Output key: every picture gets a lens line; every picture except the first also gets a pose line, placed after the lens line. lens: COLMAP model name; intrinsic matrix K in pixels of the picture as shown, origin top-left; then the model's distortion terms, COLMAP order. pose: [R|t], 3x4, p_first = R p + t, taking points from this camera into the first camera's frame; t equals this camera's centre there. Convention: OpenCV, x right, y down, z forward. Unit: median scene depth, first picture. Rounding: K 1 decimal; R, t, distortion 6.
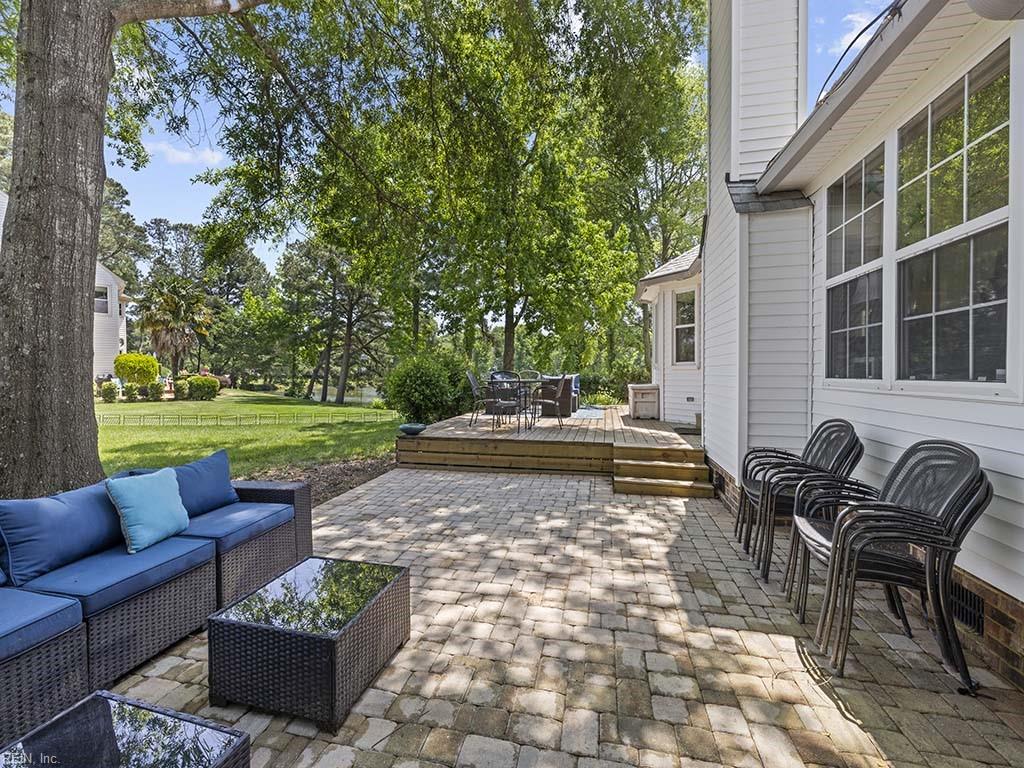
lens RADIAL K [[427.0, 0, 506.8], [0, 427.0, 376.8], [0, 0, 1]] dist [0.000574, 0.000905]
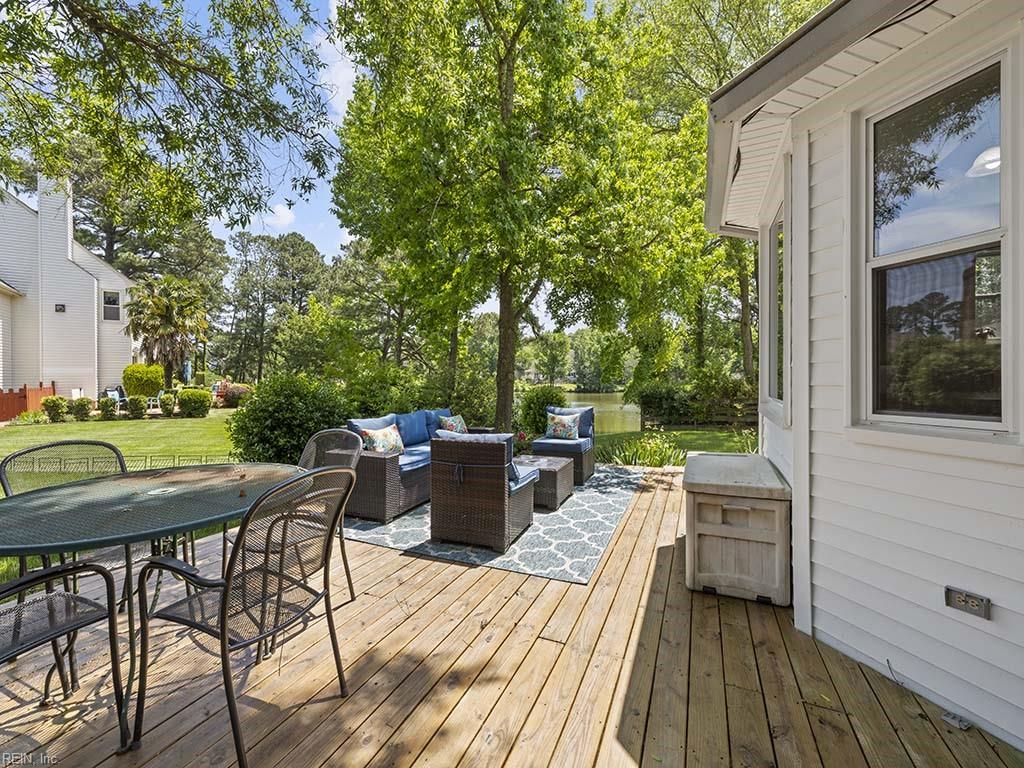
lens RADIAL K [[427.0, 0, 506.8], [0, 427.0, 376.8], [0, 0, 1]] dist [0.000574, 0.000905]
pose [[0.980376, -0.001488, -0.197130, 0.286228], [0.000292, 0.999981, -0.006096, -0.063015], [0.197135, 0.005919, 0.980358, 0.854358]]
